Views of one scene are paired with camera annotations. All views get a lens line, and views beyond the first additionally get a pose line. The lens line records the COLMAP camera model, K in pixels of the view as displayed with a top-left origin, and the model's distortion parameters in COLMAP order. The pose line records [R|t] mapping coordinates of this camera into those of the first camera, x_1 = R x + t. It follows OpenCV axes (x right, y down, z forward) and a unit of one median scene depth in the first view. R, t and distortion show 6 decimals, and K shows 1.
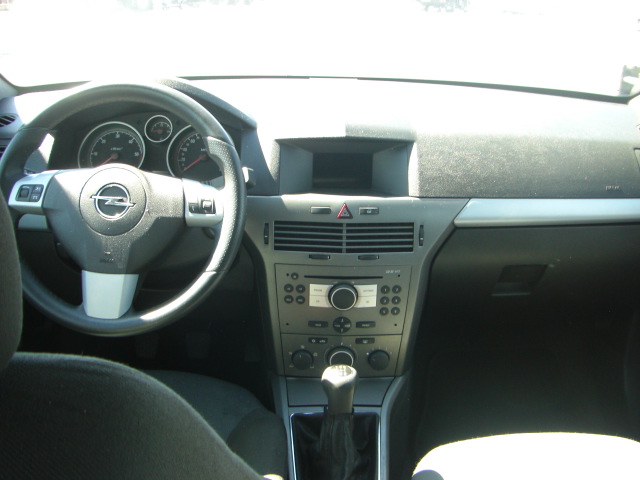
lens RADIAL K [[738.6, 0, 320.5], [0, 738.6, 241.9], [0, 0, 1]] dist [-0.136739, 0.000000]
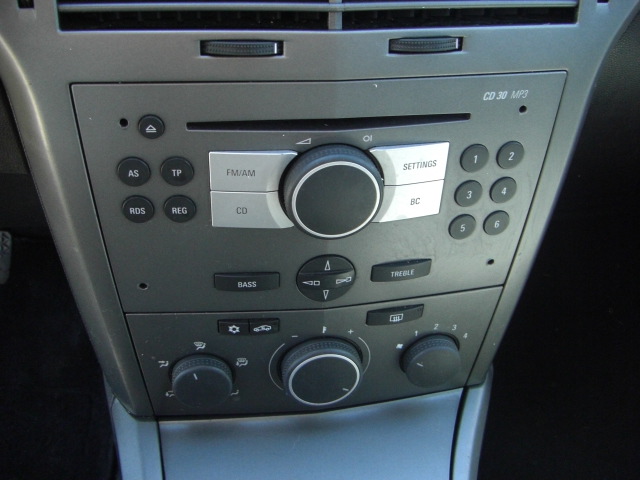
lens RADIAL K [[738.6, 0, 319.7], [0, 738.6, 234.3], [0, 0, 1]] dist [-0.136739, 0.000000]
pose [[0.990649, -0.060139, 0.122464, -0.009503], [0.027068, 0.966401, 0.255611, 0.018581], [-0.133721, -0.249906, 0.958992, 0.726885]]
